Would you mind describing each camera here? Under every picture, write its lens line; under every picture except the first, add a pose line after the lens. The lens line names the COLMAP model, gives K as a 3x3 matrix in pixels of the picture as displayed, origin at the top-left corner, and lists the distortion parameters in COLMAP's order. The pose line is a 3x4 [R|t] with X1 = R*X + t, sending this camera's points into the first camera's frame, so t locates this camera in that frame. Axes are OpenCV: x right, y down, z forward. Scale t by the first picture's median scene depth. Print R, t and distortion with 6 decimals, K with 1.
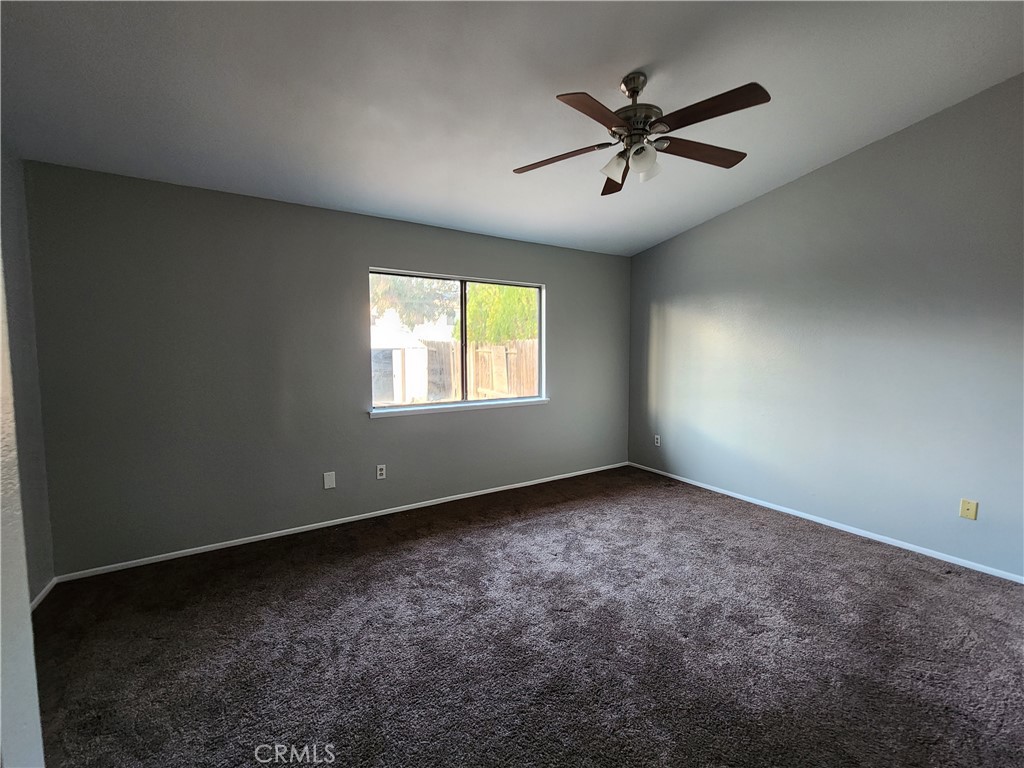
lens RADIAL K [[419.0, 0, 514.5], [0, 419.0, 379.6], [0, 0, 1]] dist [0.001115, -0.001384]
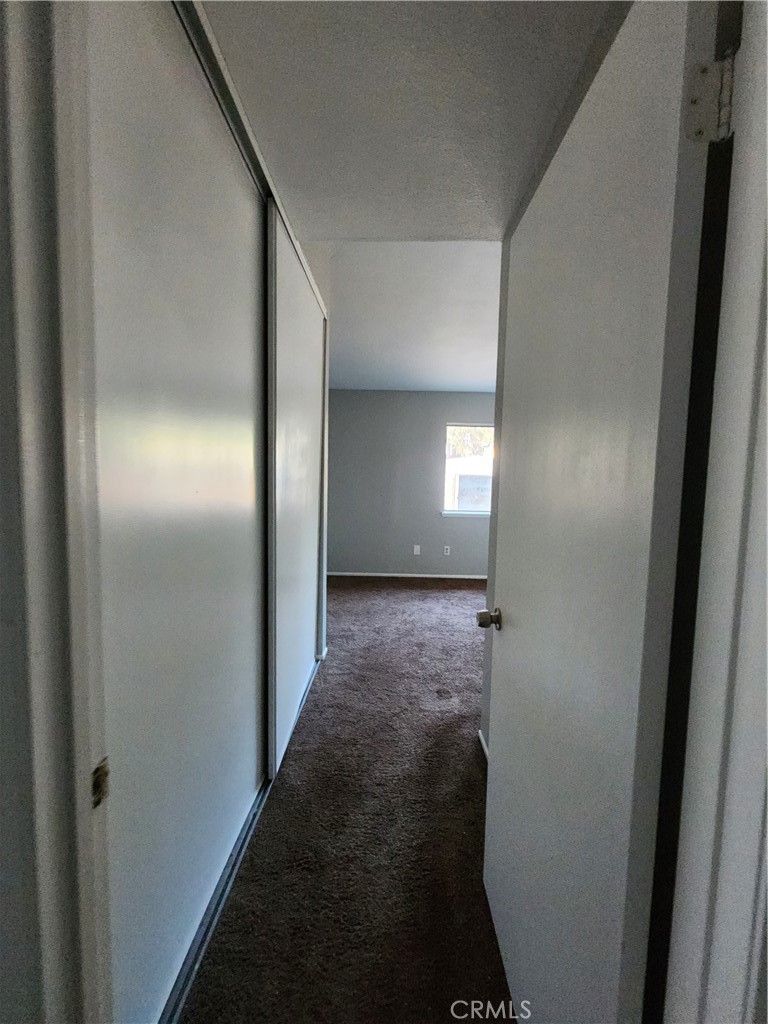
lens RADIAL K [[419.0, 0, 383.7], [0, 419.0, 508.3], [0, 0, 1]] dist [0.001115, -0.001384]
pose [[0.839195, 0.060105, -0.540499, 0.438189], [-0.056168, 0.998138, 0.023788, 0.048176], [0.540923, 0.010396, 0.841008, -0.618242]]
